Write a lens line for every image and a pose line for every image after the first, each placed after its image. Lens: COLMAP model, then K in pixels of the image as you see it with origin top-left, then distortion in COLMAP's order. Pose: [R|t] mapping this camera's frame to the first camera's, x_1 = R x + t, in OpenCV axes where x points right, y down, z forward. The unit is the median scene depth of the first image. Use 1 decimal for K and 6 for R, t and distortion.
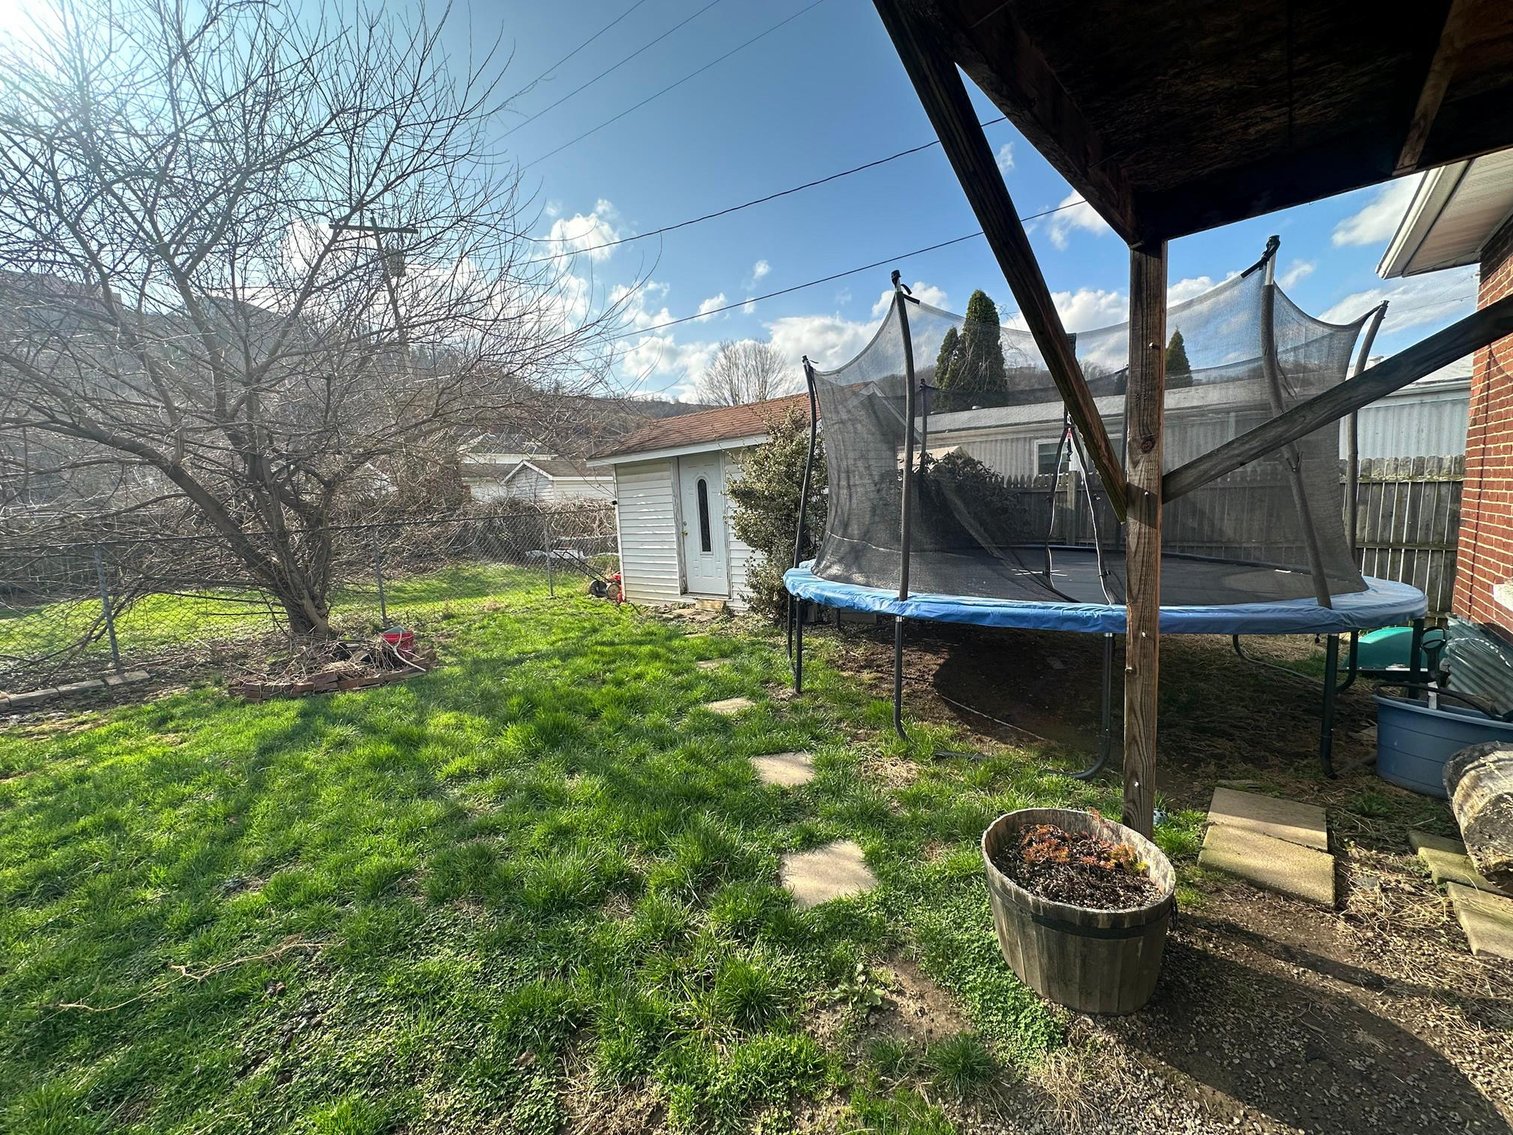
lens RADIAL K [[601.9, 0, 759.2], [0, 601.9, 567.6], [0, 0, 1]] dist [-0.000432, -0.000033]
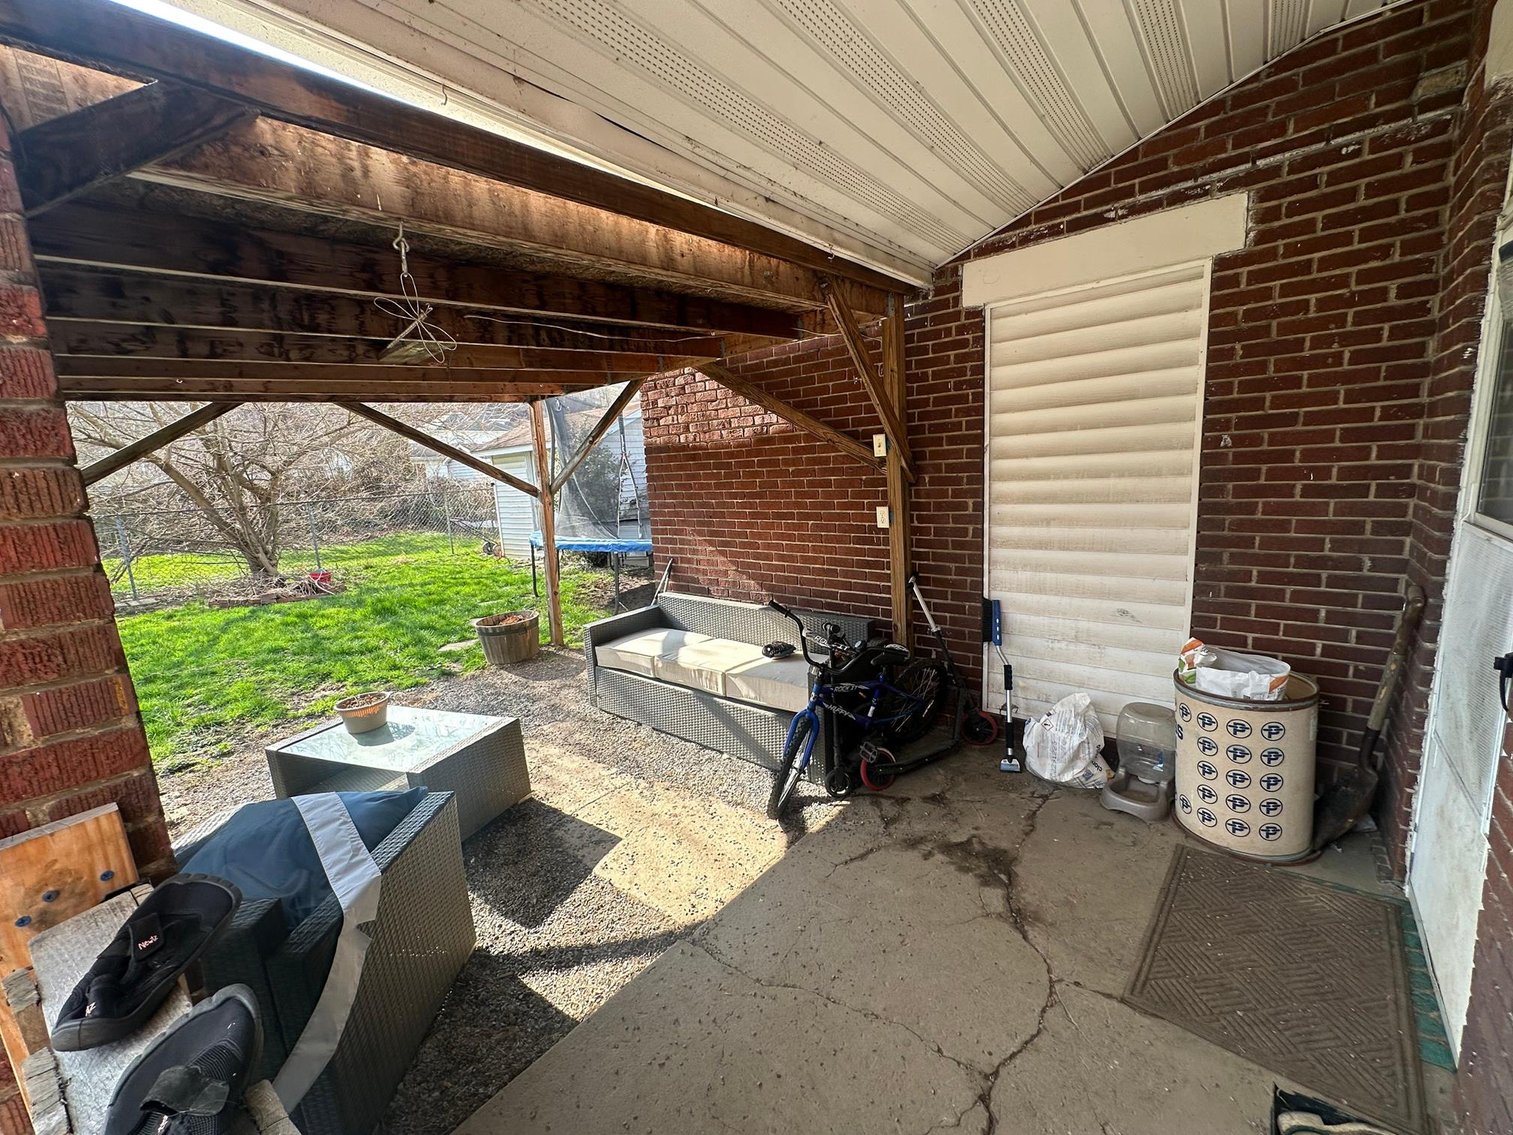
lens RADIAL K [[601.9, 0, 756.0], [0, 601.9, 567.8], [0, 0, 1]] dist [-0.000432, -0.000033]
pose [[0.999875, -0.006812, 0.014259, 0.432029], [0.006183, 0.999023, 0.043750, 0.032087], [-0.014543, -0.043656, 0.998941, -0.482269]]
